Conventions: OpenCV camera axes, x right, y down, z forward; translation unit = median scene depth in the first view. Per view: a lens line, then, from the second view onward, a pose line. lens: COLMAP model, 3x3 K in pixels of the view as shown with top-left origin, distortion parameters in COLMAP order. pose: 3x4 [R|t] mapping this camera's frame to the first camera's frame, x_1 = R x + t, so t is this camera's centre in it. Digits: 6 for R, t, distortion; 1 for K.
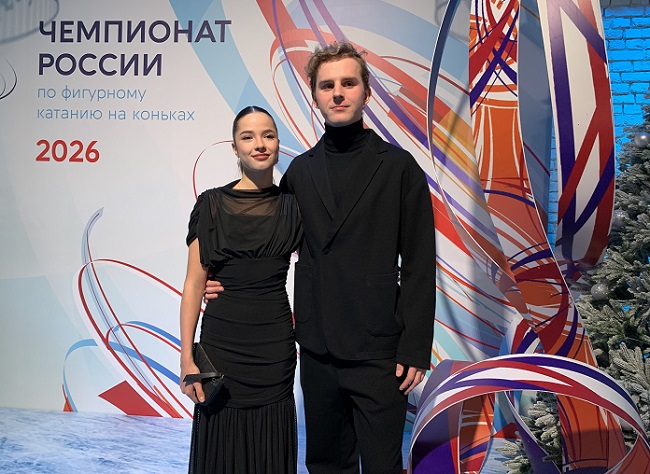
lens RADIAL K [[498.0, 0, 327.8], [0, 498.0, 228.8], [0, 0, 1]] dist [0.019862, -0.019702]
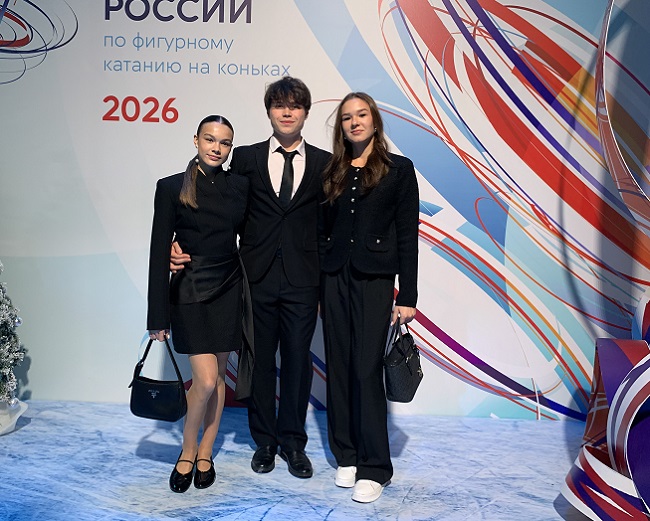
lens RADIAL K [[606.6, 0, 316.7], [0, 606.6, 235.4], [0, 0, 1]] dist [0.010068, 0.000000]
pose [[0.998529, -0.001549, 0.054205, -0.280463], [-0.001255, 0.998665, 0.051647, 0.008666], [-0.054212, -0.051639, 0.997193, -0.083068]]
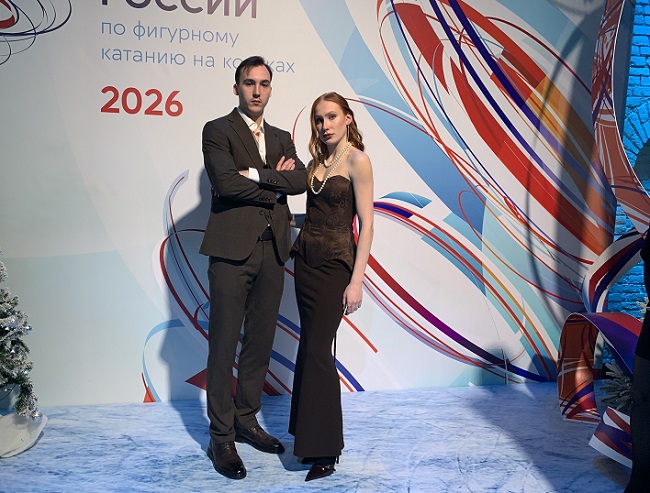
lens RADIAL K [[559.4, 0, 292.7], [0, 559.4, 239.9], [0, 0, 1]] dist [0.013633, -0.007356]
pose [[0.959611, -0.029613, 0.279767, -0.564994], [0.004669, 0.995984, 0.089410, -0.007443], [-0.281291, -0.084492, 0.955896, 0.011034]]
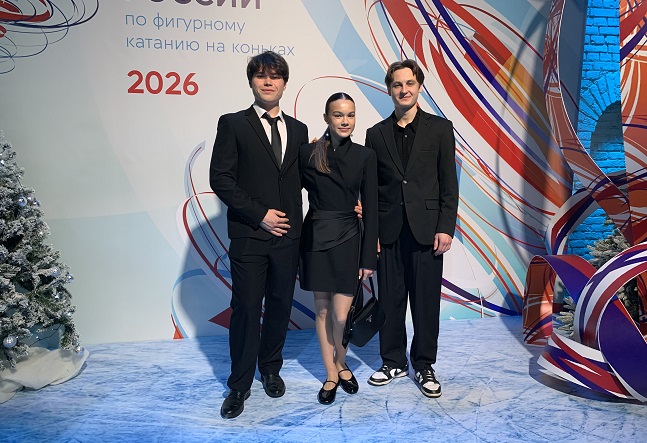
lens RADIAL K [[495.0, 0, 327.2], [0, 495.0, 218.1], [0, 0, 1]] dist [0.004573, 0.004684]
pose [[0.955942, -0.058622, 0.287643, -0.523539], [0.023541, 0.992011, 0.123938, -0.005977], [-0.292611, -0.111707, 0.949684, -0.046088]]
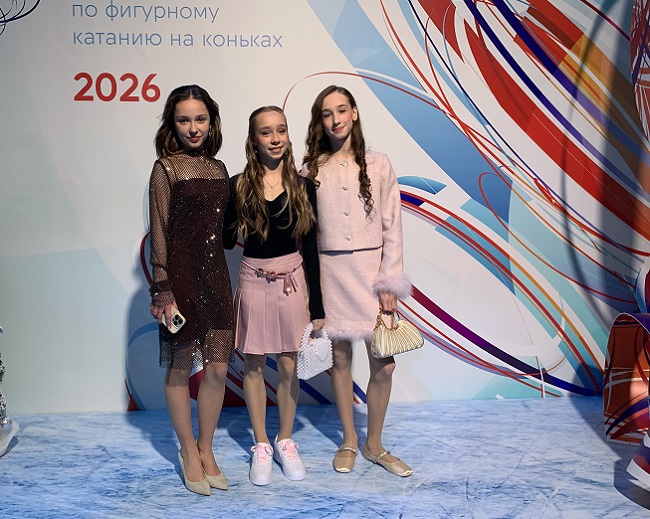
lens RADIAL K [[606.6, 0, 259.0], [0, 606.6, 238.5], [0, 0, 1]] dist [0.010068, 0.000000]
pose [[0.986608, -0.047912, 0.155913, -0.475288], [0.034291, 0.995449, 0.088911, 0.002649], [-0.159464, -0.082374, 0.983761, 0.013809]]
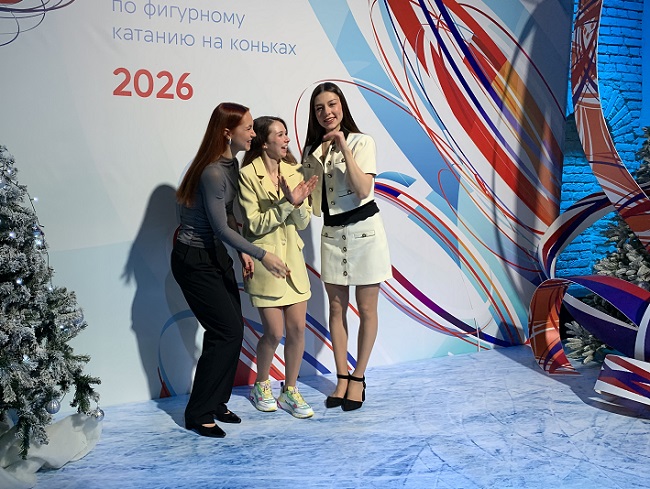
lens RADIAL K [[627.5, 0, 235.3], [0, 627.5, 239.4], [0, 0, 1]] dist [0.009349, 0.000000]
pose [[0.877884, -0.077957, 0.472486, -0.928289], [0.030638, 0.993782, 0.107043, -0.011822], [-0.477893, -0.079495, 0.874814, 0.038258]]
